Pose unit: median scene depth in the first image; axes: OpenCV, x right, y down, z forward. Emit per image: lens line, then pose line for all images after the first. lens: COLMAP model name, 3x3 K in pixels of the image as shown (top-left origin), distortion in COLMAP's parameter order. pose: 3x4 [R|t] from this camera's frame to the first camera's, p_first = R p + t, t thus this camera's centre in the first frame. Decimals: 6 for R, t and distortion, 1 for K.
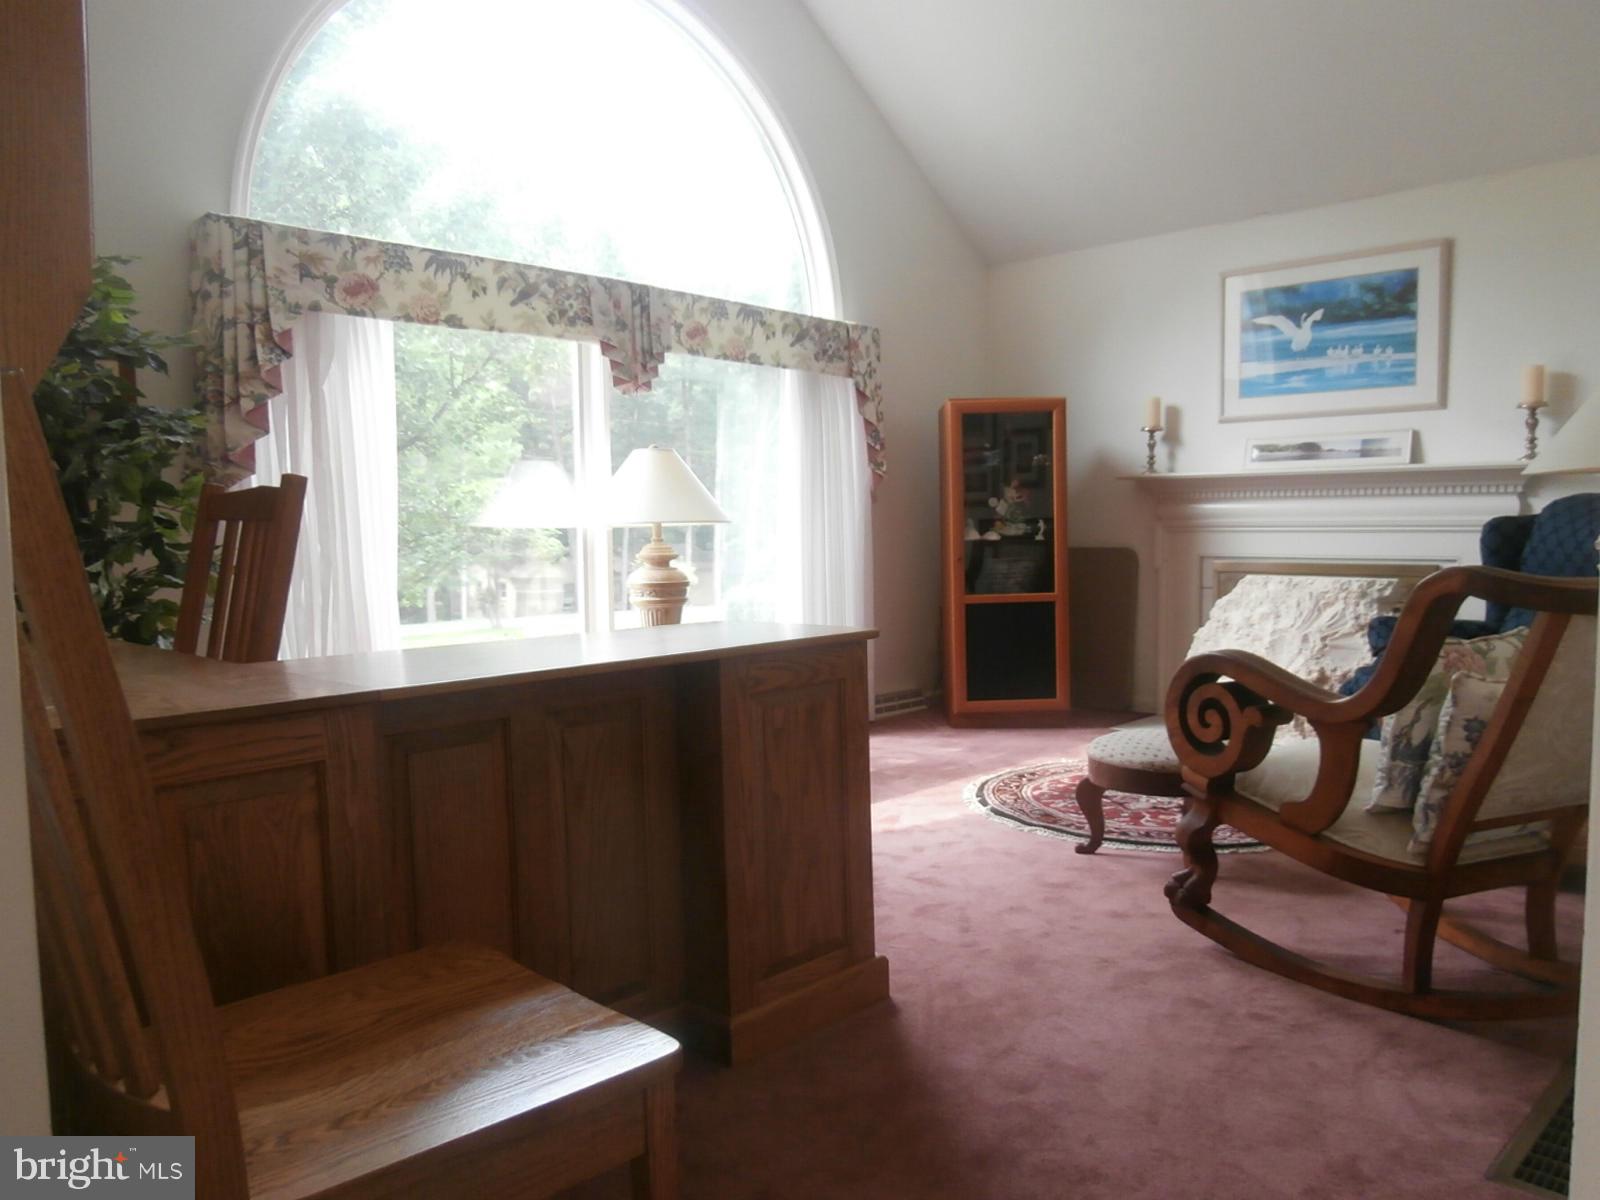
lens RADIAL K [[1200.0, 0, 800.0], [0, 1200.0, 600.0], [0, 0, 1]] dist [-0.001918, 0.000917]
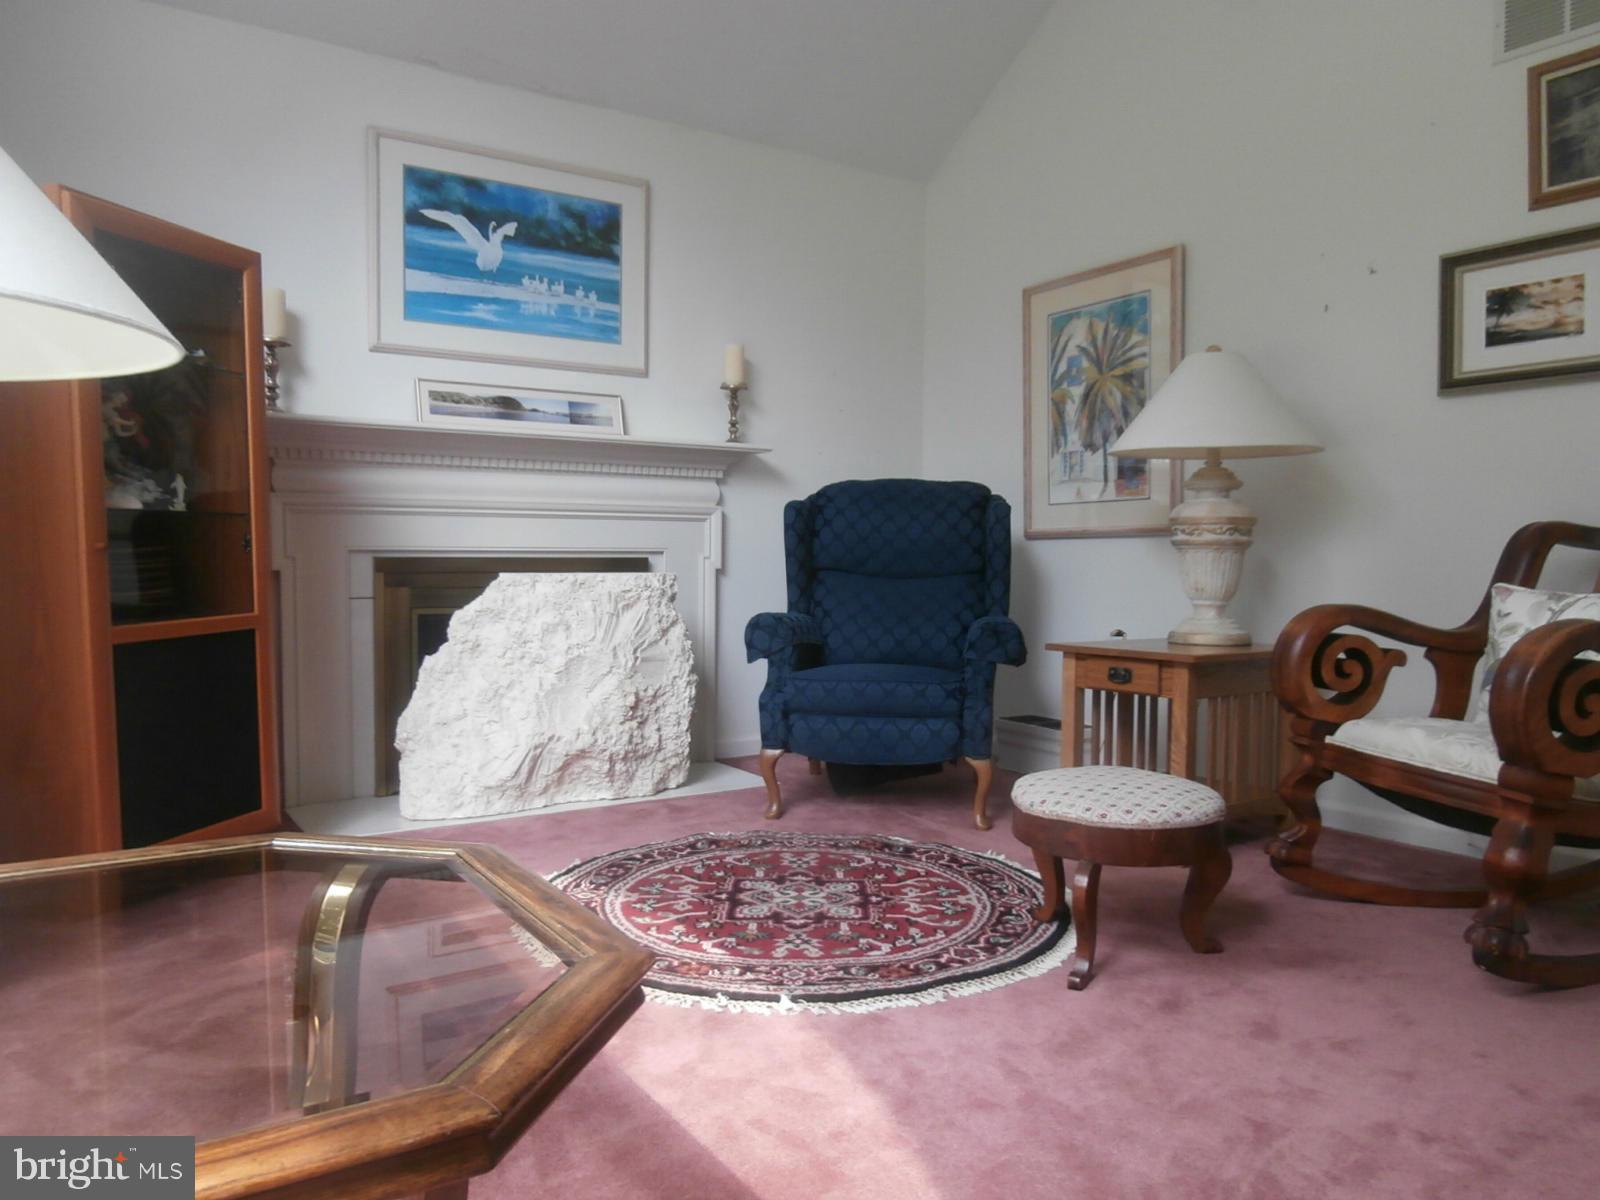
lens RADIAL K [[1200.0, 0, 800.0], [0, 1200.0, 600.0], [0, 0, 1]] dist [-0.001918, 0.000917]
pose [[0.207154, -0.029453, 0.977865, -0.281899], [0.056329, 0.998248, 0.018134, -0.008069], [-0.976685, 0.051326, 0.208450, 0.692956]]
